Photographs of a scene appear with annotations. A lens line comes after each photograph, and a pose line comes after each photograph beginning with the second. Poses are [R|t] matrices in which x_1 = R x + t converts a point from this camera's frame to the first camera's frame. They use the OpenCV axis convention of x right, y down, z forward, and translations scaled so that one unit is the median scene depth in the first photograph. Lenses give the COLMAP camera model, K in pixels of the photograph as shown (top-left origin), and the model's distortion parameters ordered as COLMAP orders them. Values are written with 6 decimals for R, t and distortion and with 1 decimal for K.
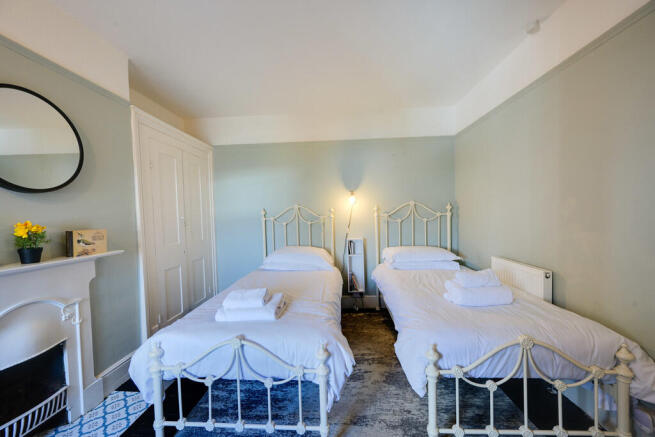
lens RADIAL K [[256.7, 0, 327.7], [0, 256.7, 220.1], [0, 0, 1]] dist [-0.000500, 0.000054]
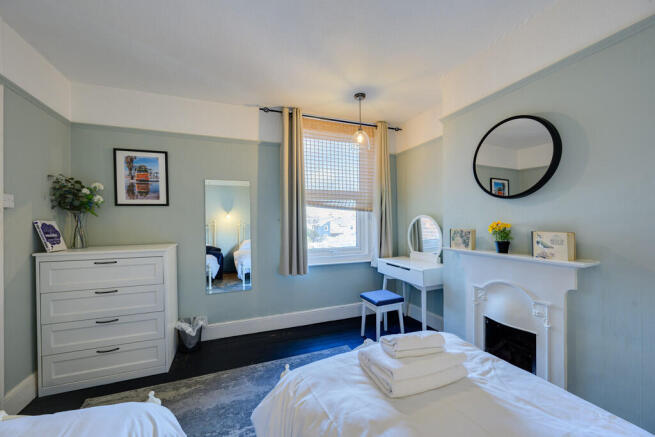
lens RADIAL K [[256.7, 0, 327.7], [0, 256.7, 220.1], [0, 0, 1]] dist [-0.000500, 0.000054]
pose [[-0.904278, 0.005641, -0.426906, 0.196333], [-0.001548, 0.999863, 0.016492, -0.019839], [0.426941, 0.015574, -0.904145, 1.541559]]
